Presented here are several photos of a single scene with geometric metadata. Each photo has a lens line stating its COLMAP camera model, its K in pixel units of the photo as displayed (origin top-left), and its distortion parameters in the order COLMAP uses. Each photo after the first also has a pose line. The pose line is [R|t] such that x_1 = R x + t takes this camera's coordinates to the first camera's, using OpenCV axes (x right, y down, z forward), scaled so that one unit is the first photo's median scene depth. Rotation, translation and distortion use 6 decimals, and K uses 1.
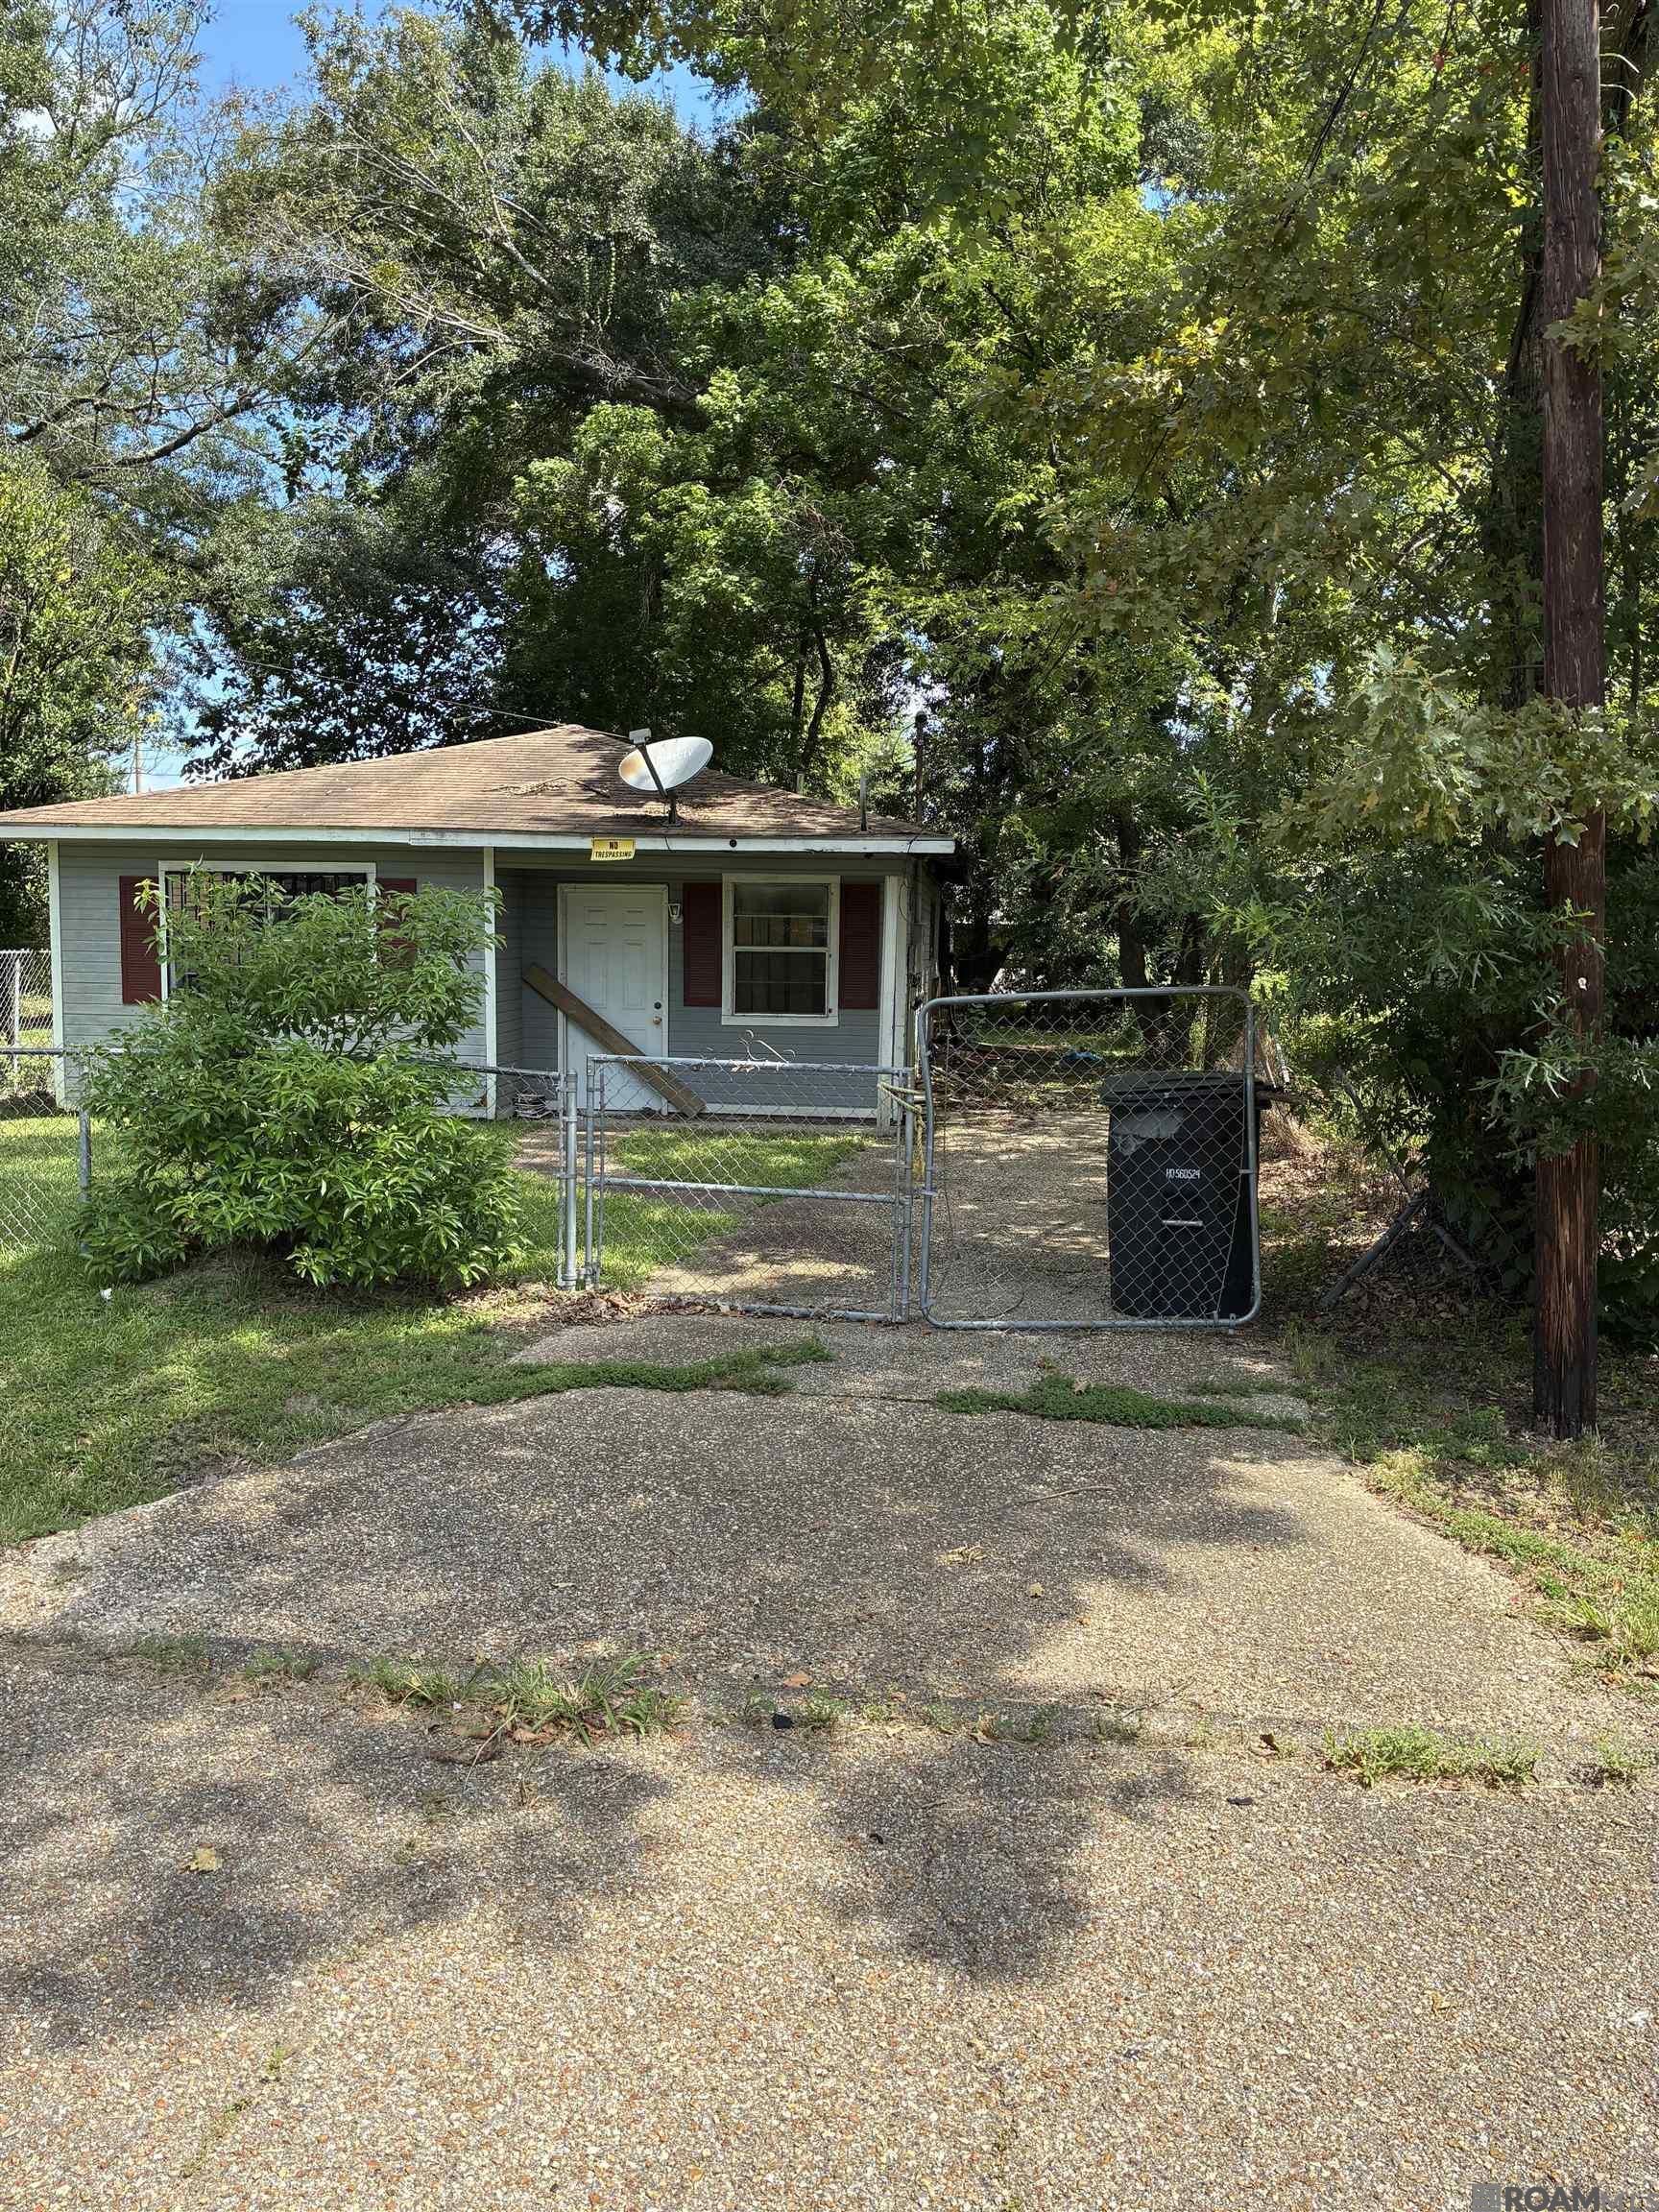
lens RADIAL K [[1756.7, 0, 830.1], [0, 1756.7, 1104.0], [0, 0, 1]] dist [0.013424, -0.011335]
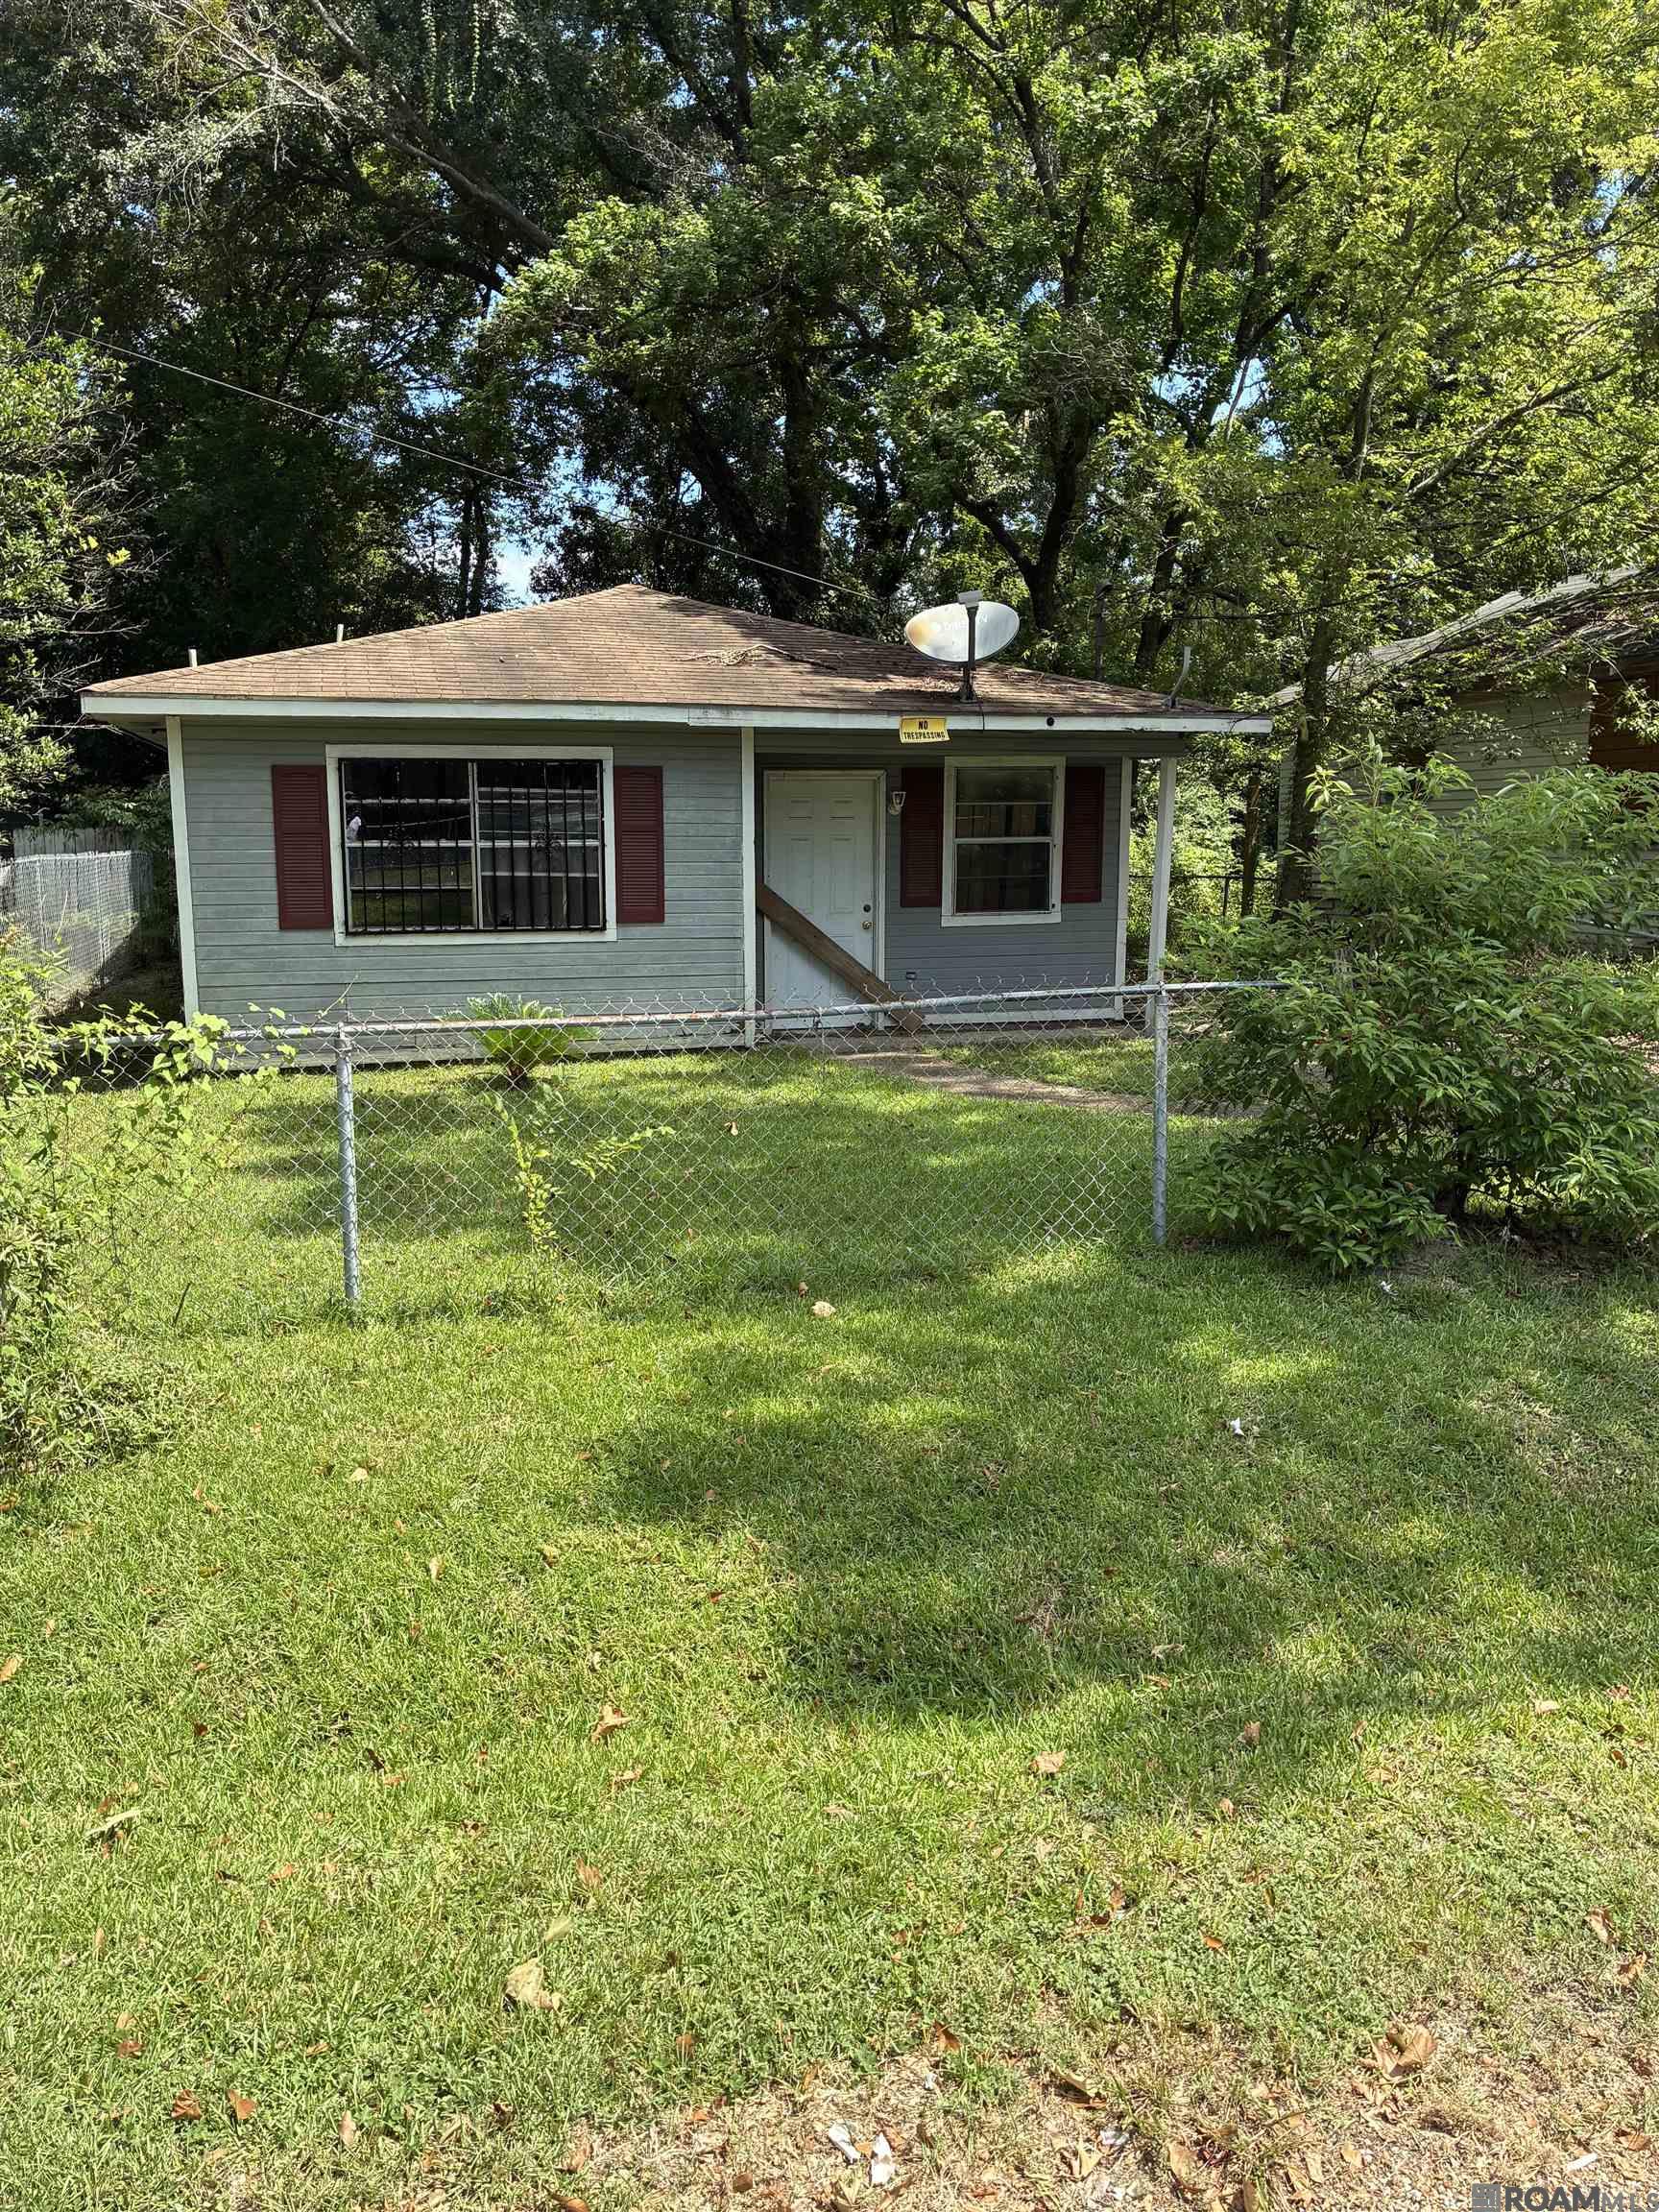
lens RADIAL K [[1756.7, 0, 829.1], [0, 1756.7, 1108.4], [0, 0, 1]] dist [0.013424, -0.011335]
pose [[0.931285, -0.077593, 0.355931, -0.459958], [0.053552, 0.995598, 0.076925, -0.025633], [-0.360333, -0.052579, 0.931341, 0.182729]]
